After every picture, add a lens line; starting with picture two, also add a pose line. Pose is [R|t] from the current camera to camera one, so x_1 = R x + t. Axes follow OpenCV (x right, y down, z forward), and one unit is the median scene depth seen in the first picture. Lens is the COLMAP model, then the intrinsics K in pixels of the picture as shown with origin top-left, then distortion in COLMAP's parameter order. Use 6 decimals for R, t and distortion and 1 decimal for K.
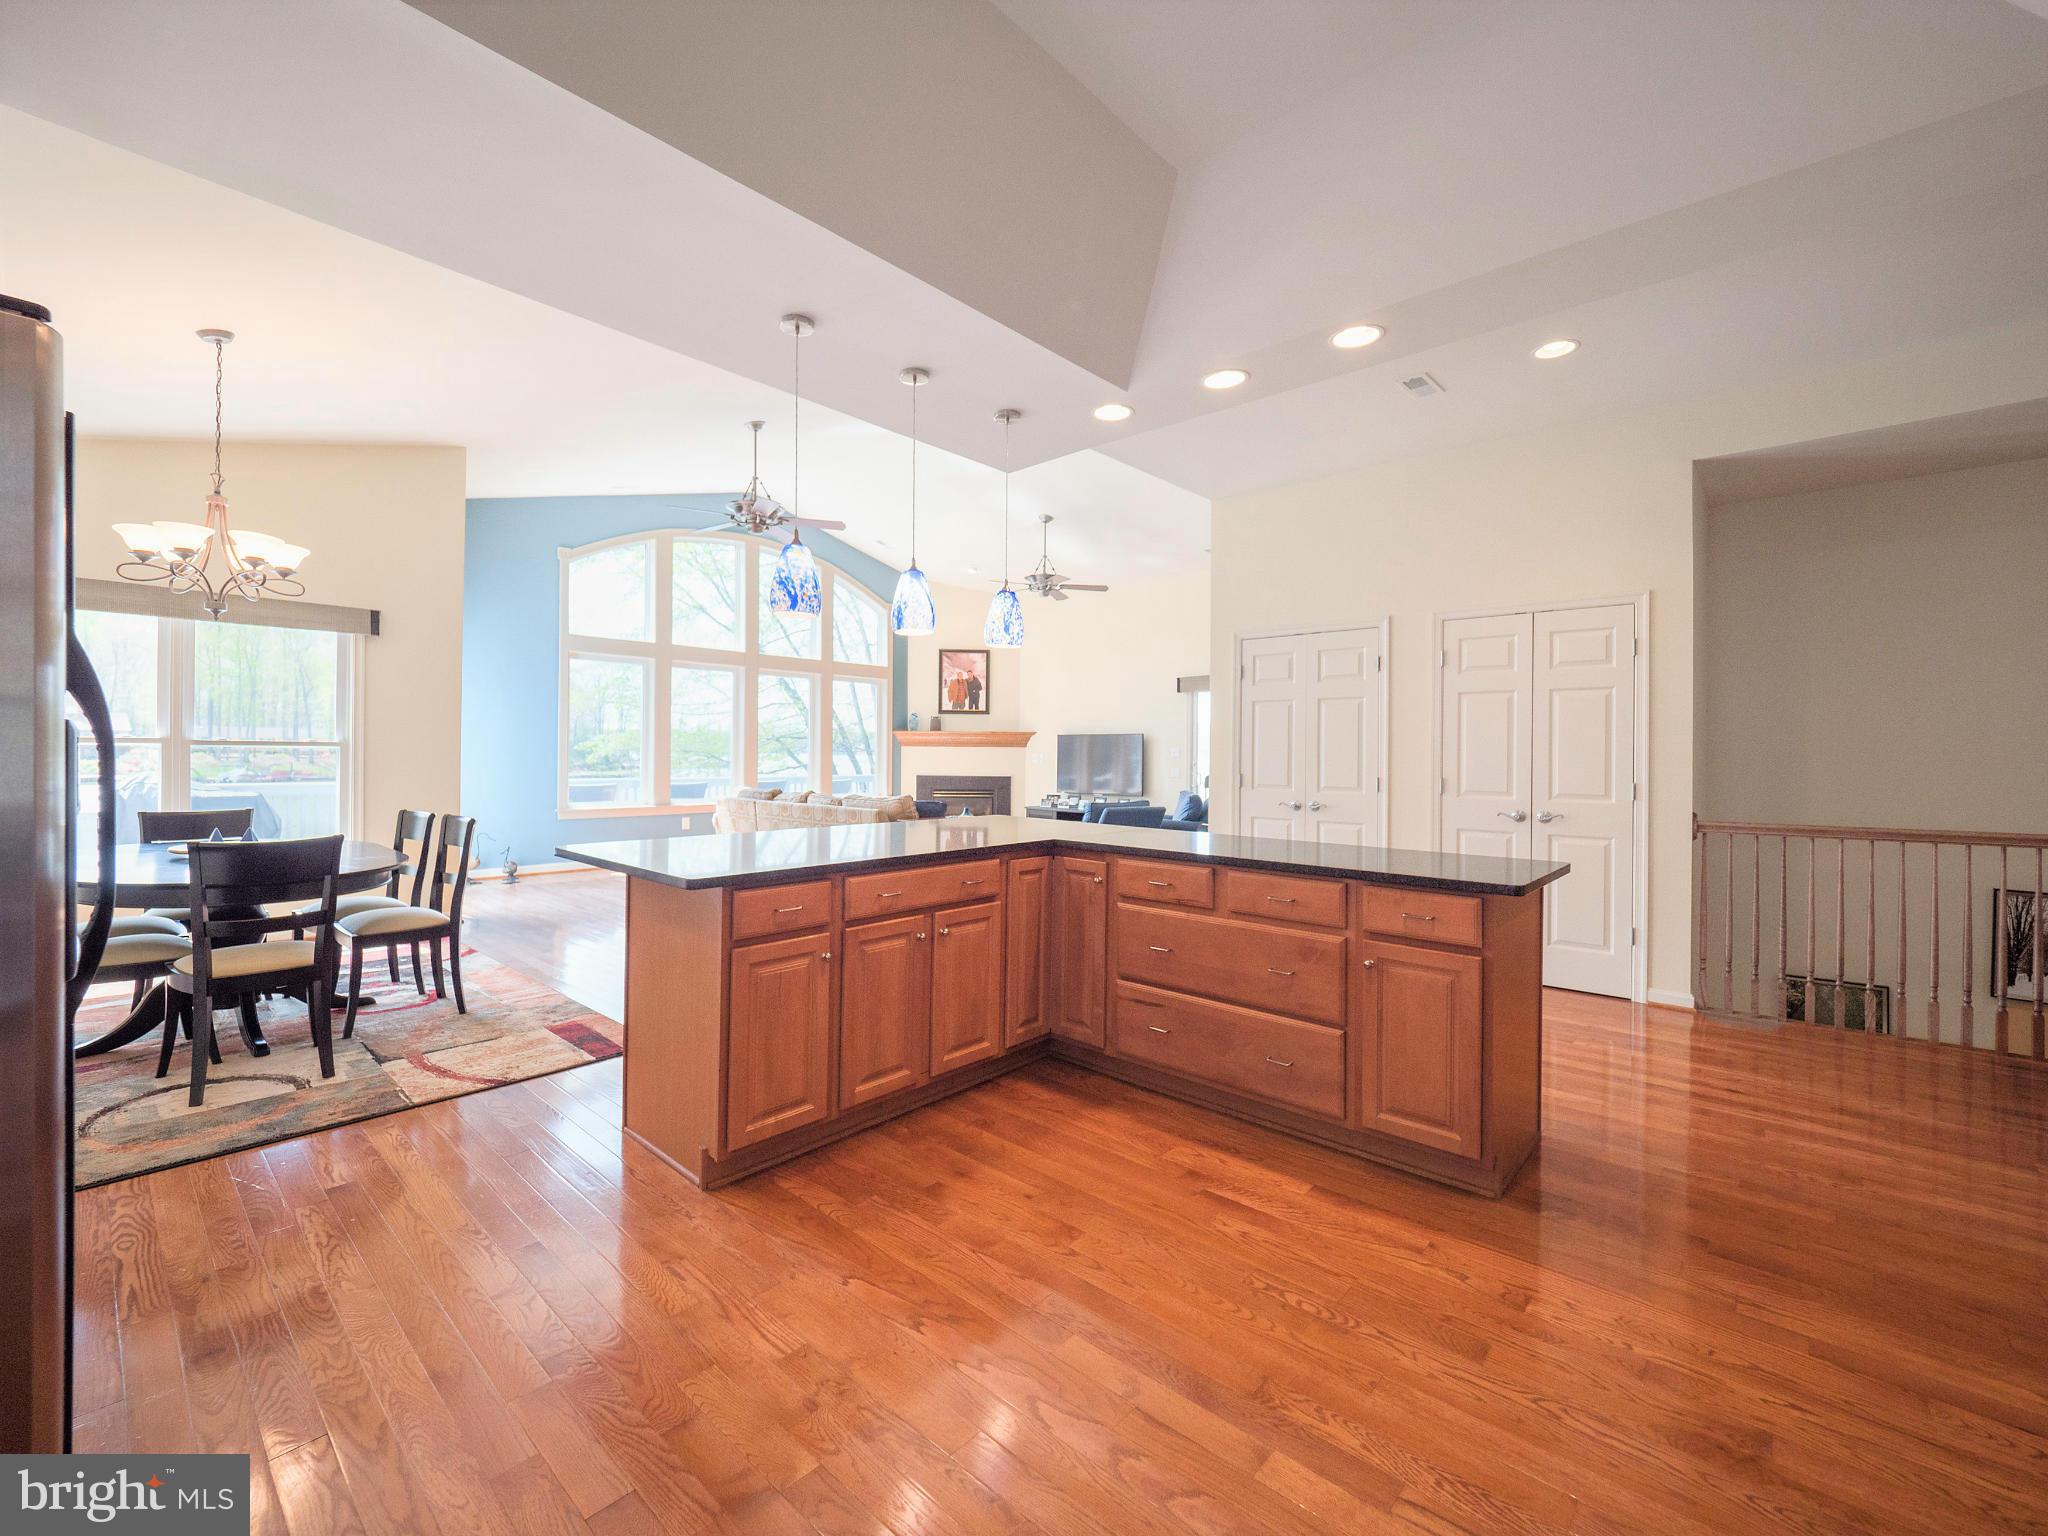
lens RADIAL K [[860.1, 0, 1022.7], [0, 860.1, 754.2], [0, 0, 1]] dist [-0.003389, 0.000309]
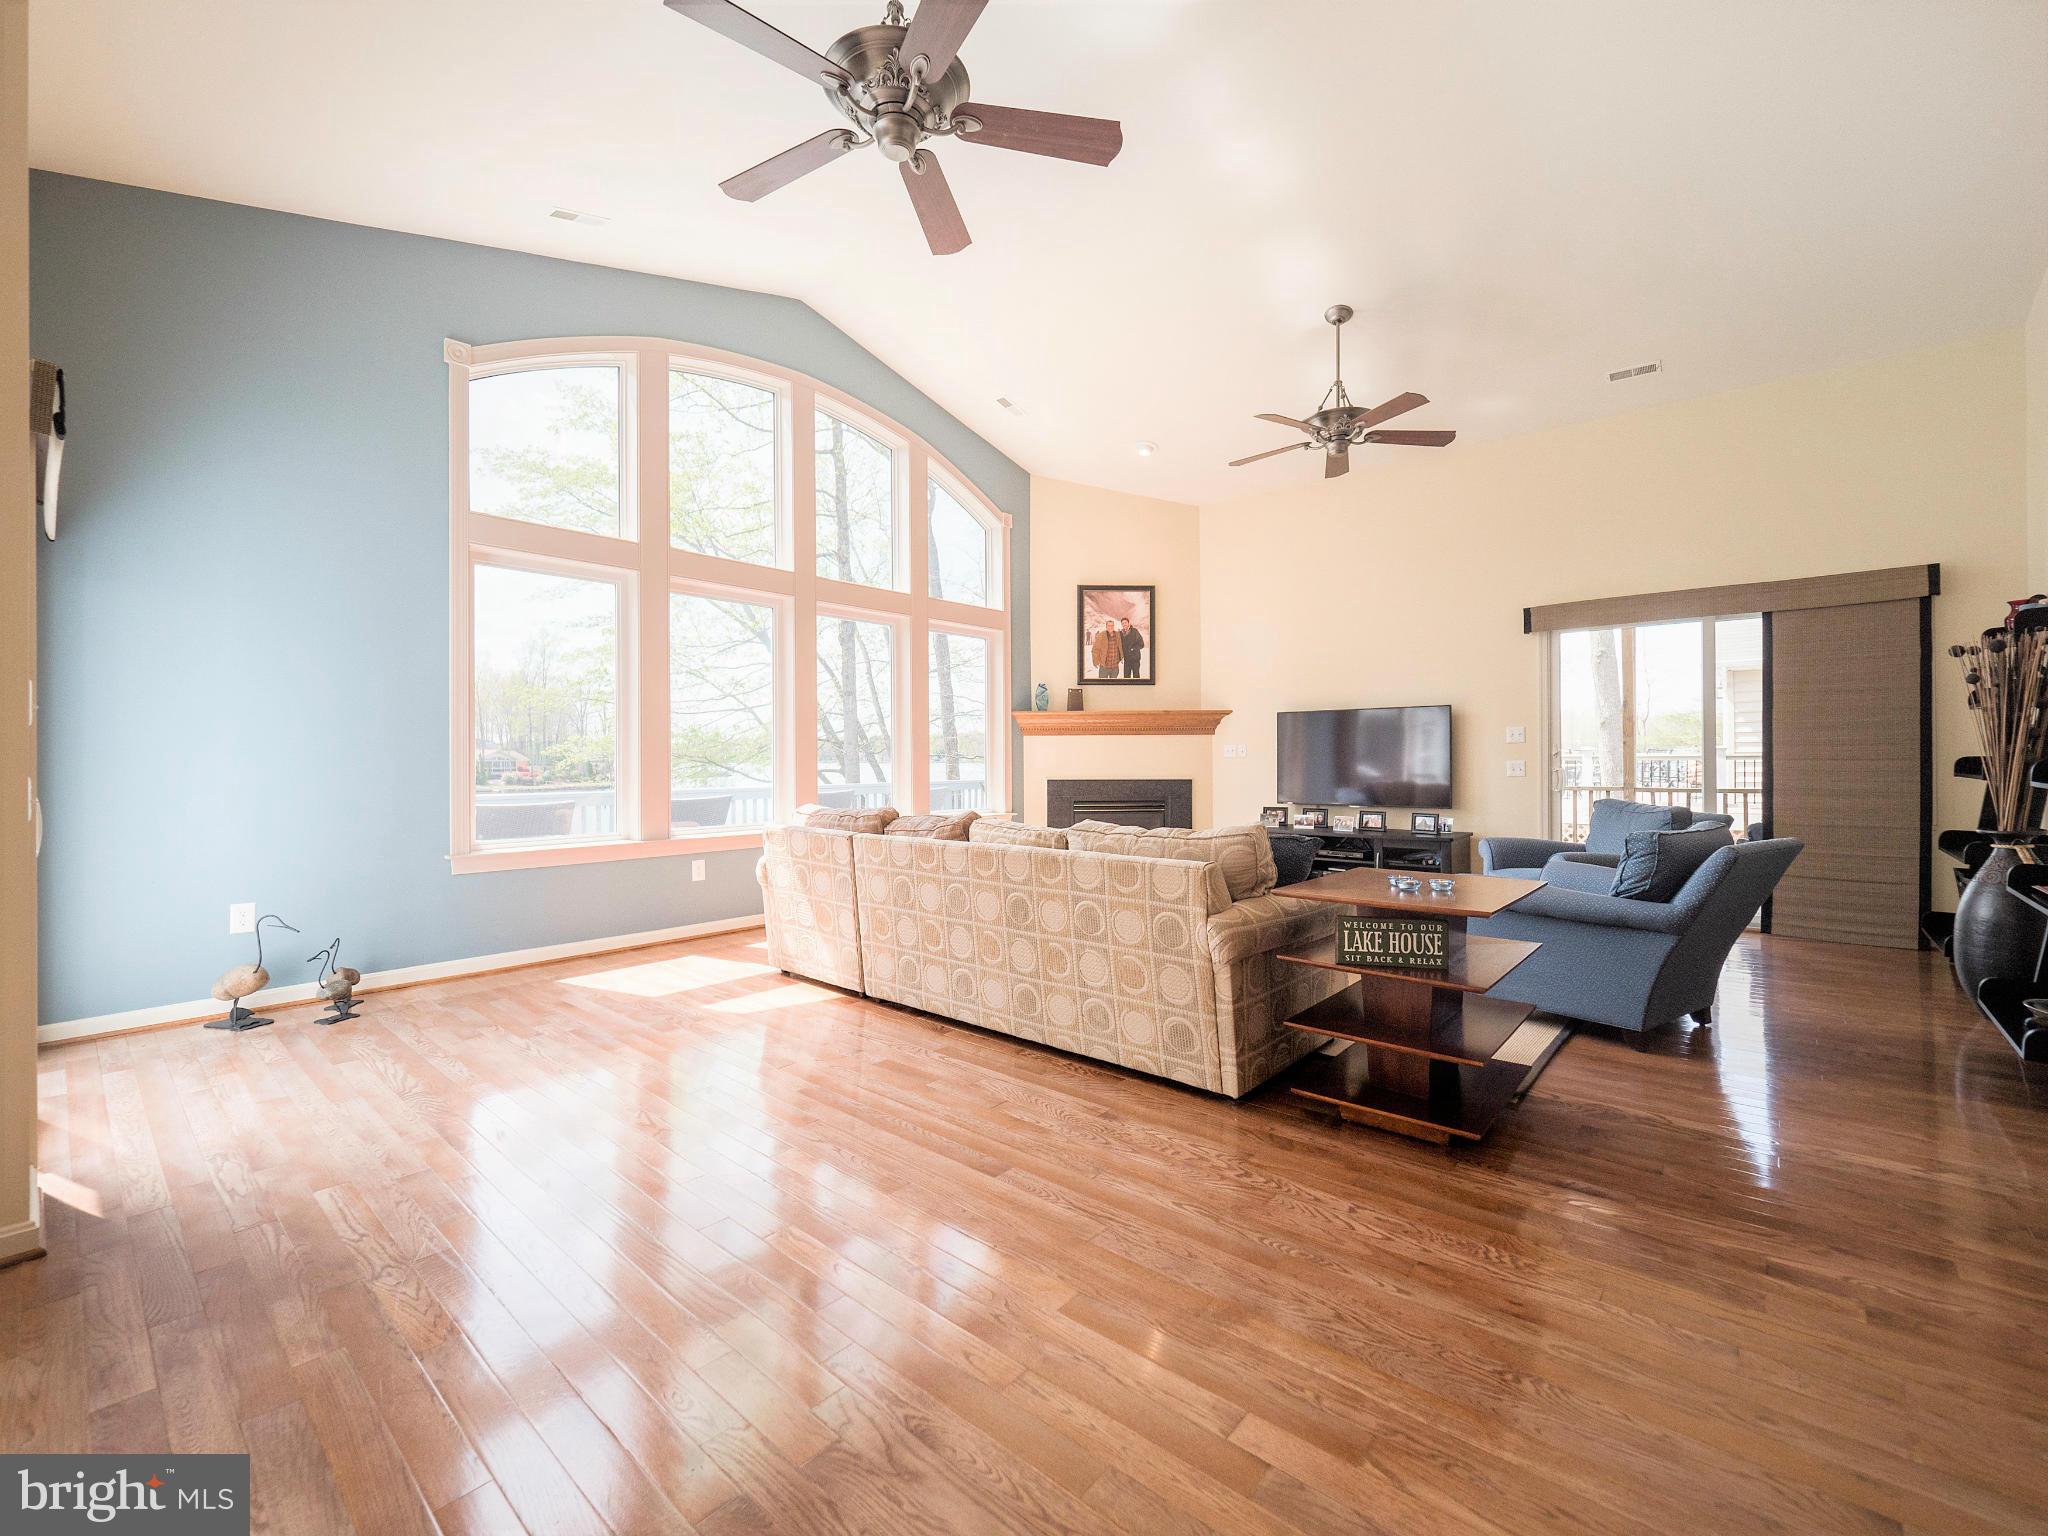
lens RADIAL K [[867.5, 0, 1021.0], [0, 867.5, 758.8], [0, 0, 1]] dist [0.004169, 0.000178]
pose [[0.999840, -0.014507, 0.010428, -0.157304], [0.014534, 0.999891, -0.002502, 0.010362], [-0.010391, 0.002653, 0.999942, 0.364511]]
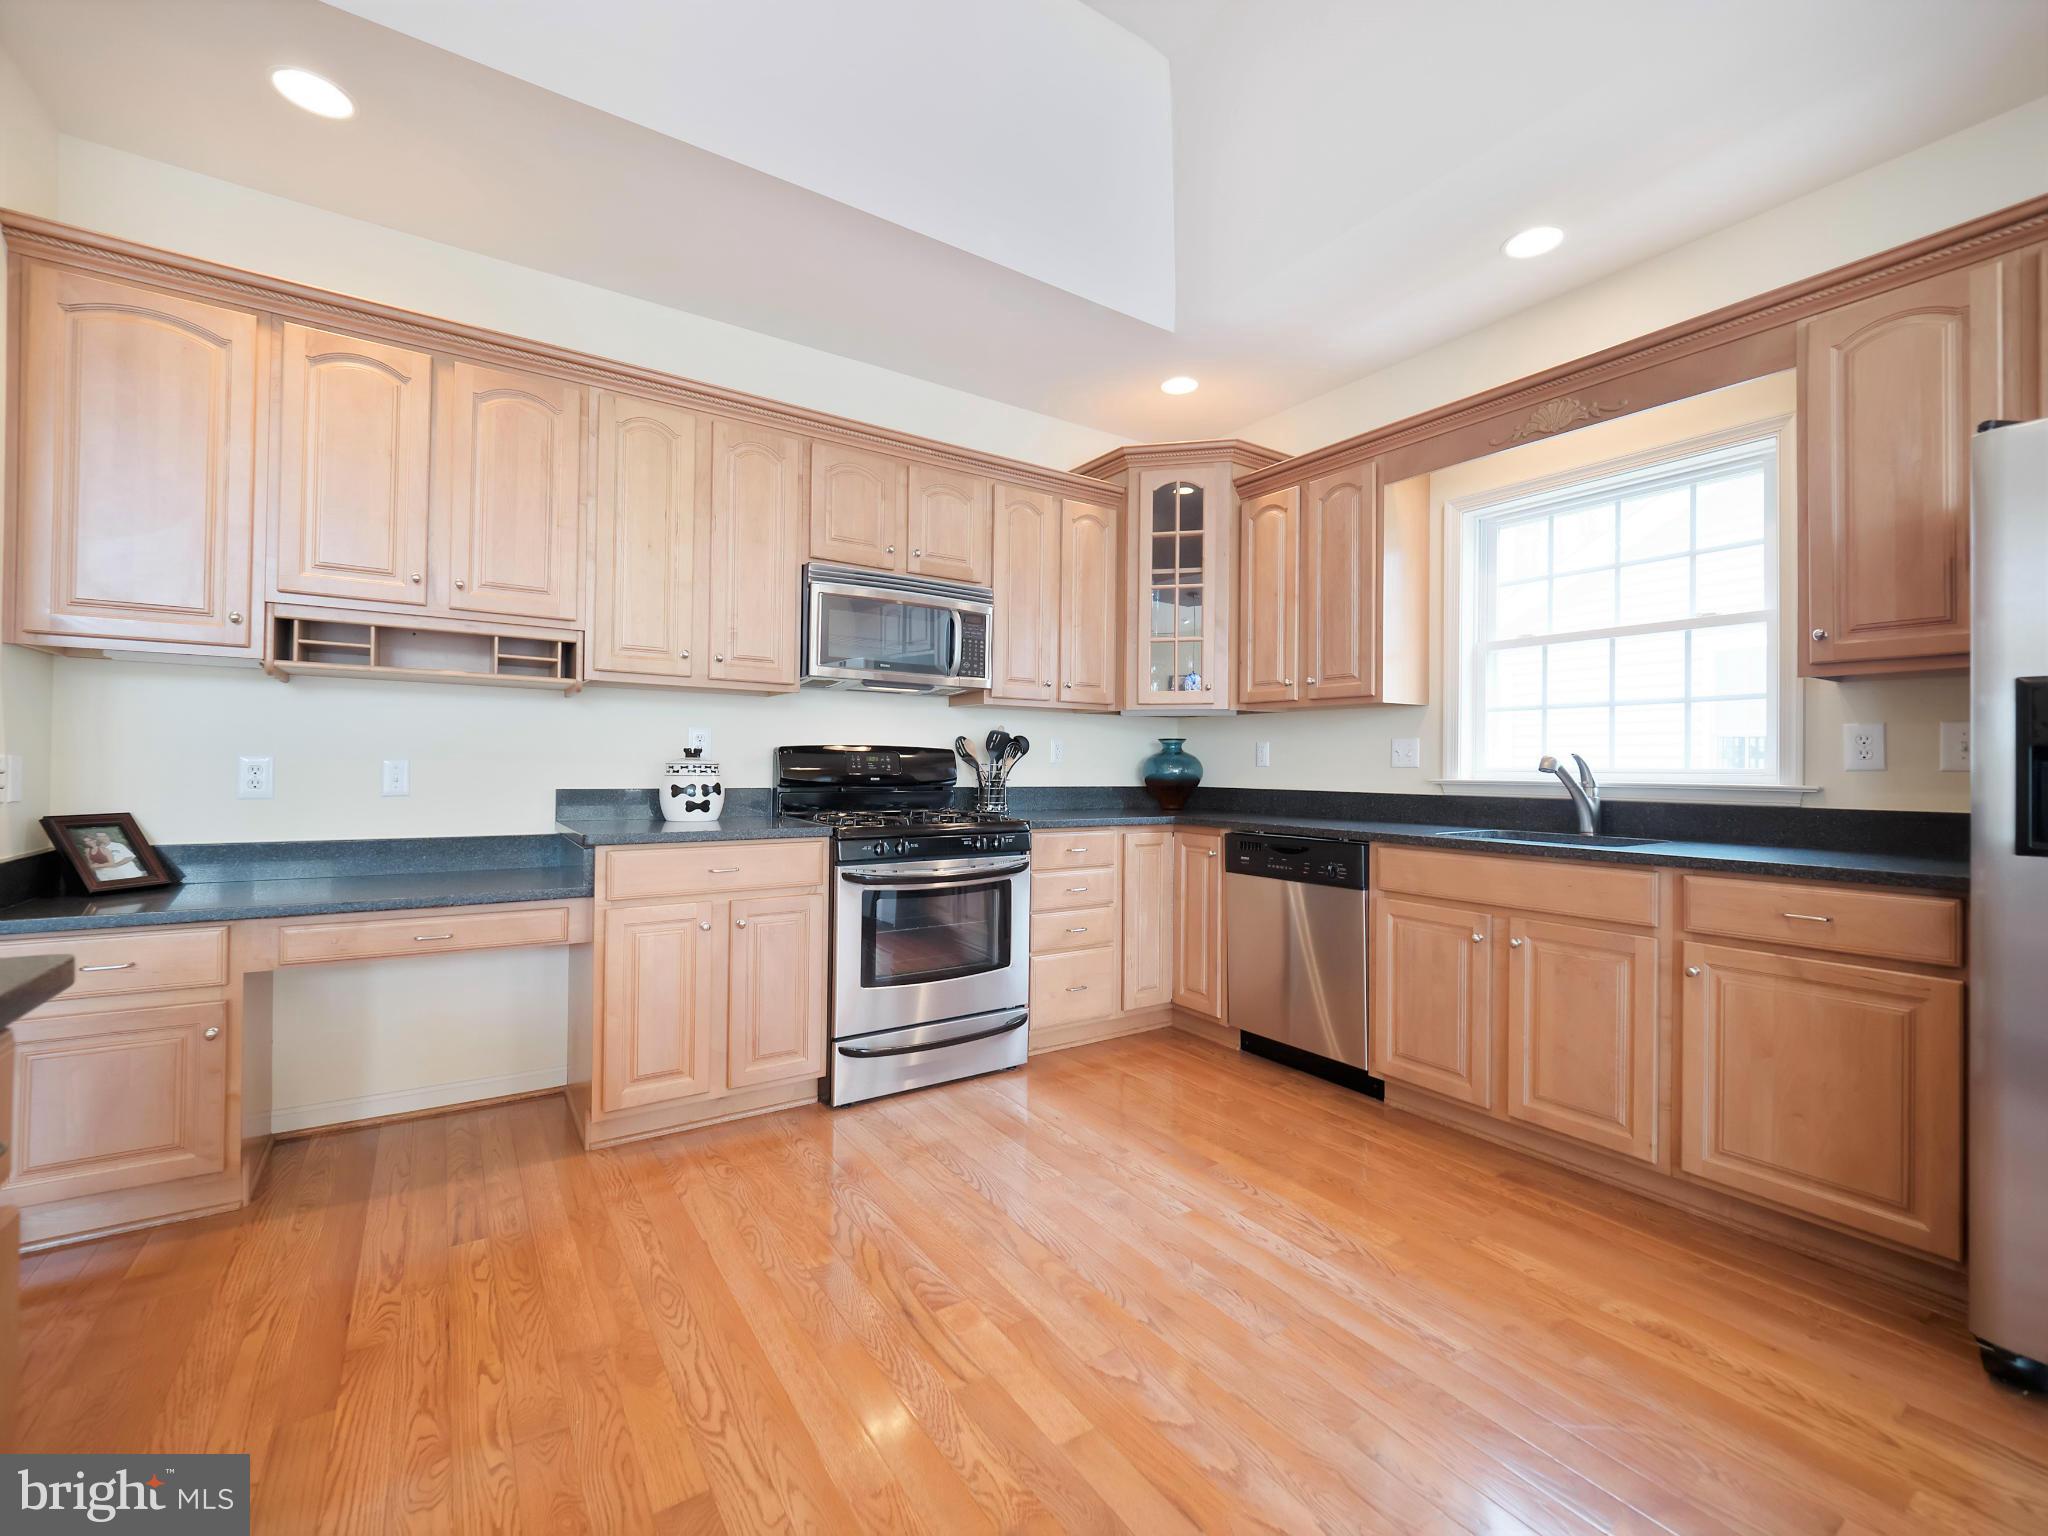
lens RADIAL K [[867.5, 0, 1021.0], [0, 867.5, 758.8], [0, 0, 1]] dist [0.004169, 0.000178]
pose [[-0.968304, -0.015710, 0.249281, 0.015104], [-0.017720, 0.999826, -0.005824, 0.012550], [-0.249146, -0.010057, -0.968414, 0.254850]]
